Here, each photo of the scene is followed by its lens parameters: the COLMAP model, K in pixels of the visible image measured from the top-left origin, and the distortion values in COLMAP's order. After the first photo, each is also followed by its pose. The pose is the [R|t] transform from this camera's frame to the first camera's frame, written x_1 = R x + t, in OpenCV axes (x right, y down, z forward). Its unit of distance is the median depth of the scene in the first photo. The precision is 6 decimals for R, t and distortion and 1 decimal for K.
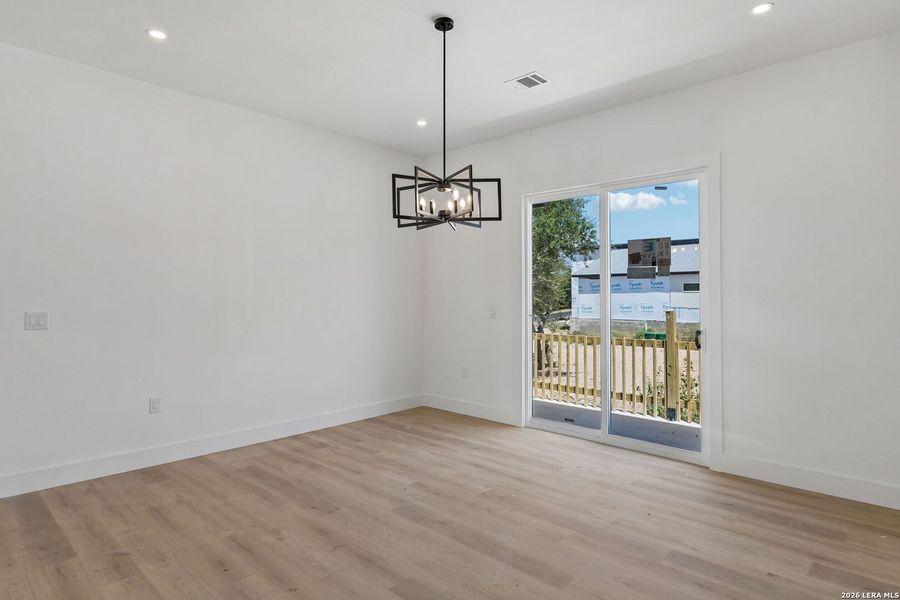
lens RADIAL K [[500.7, 0, 447.0], [0, 500.7, 285.8], [0, 0, 1]] dist [0.000465, -0.000943]
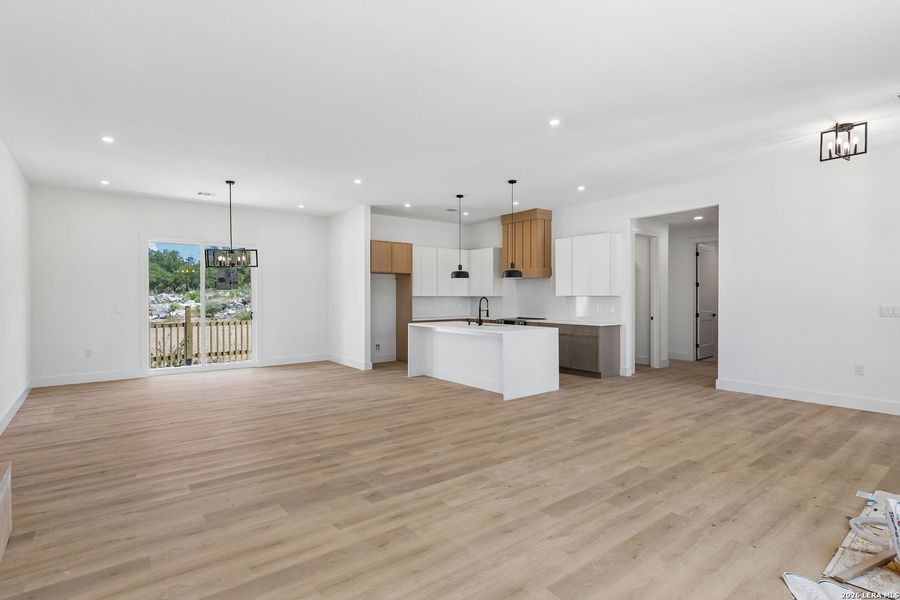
lens RADIAL K [[454.3, 0, 450.0], [0, 454.3, 300.0], [0, 0, 1]] dist [-0.000334, 0.000160]
pose [[0.148439, -0.009910, 0.988872, -1.449723], [-0.017296, 0.999771, 0.012616, -0.011722], [-0.988770, -0.018976, 0.148234, -0.255425]]
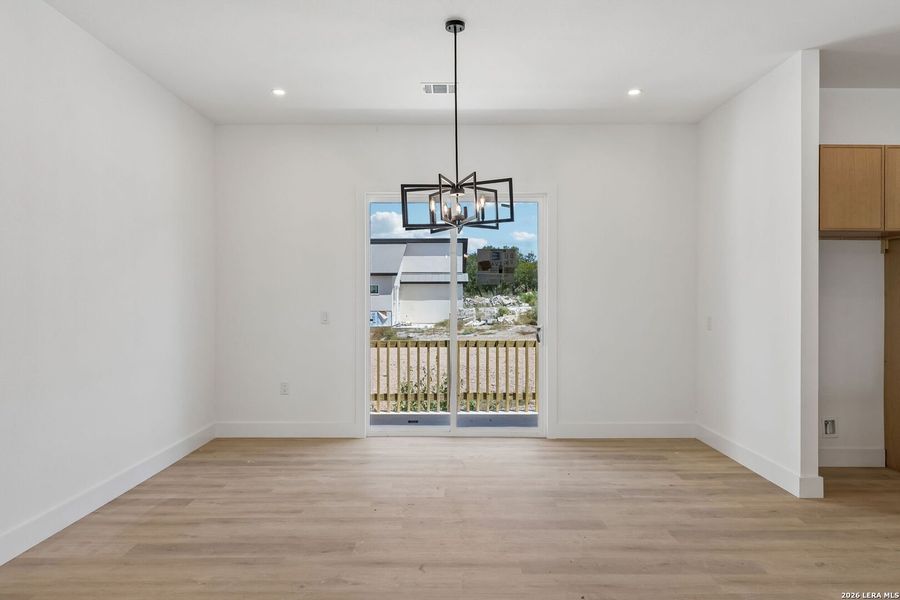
lens RADIAL K [[577.5, 0, 450.0], [0, 577.5, 300.0], [0, 0, 1]] dist [0.000589, 0.000791]
pose [[0.727256, -0.001574, 0.686364, -0.591294], [-0.013585, 0.999768, 0.016688, 0.001151], [-0.686232, -0.021461, 0.727066, 0.120546]]
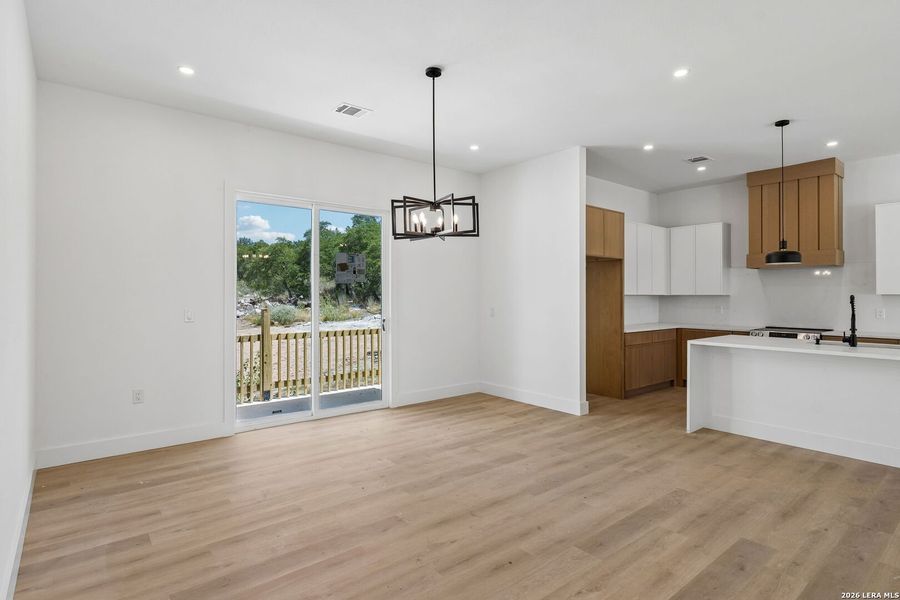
lens RADIAL K [[470.4, 0, 452.5], [0, 470.4, 295.3], [0, 0, 1]] dist [-0.004496, -0.000436]
pose [[0.125758, -0.000070, 0.992061, -0.831948], [-0.019752, 0.999802, 0.002574, 0.009509], [-0.991864, -0.019919, 0.125731, 0.590535]]
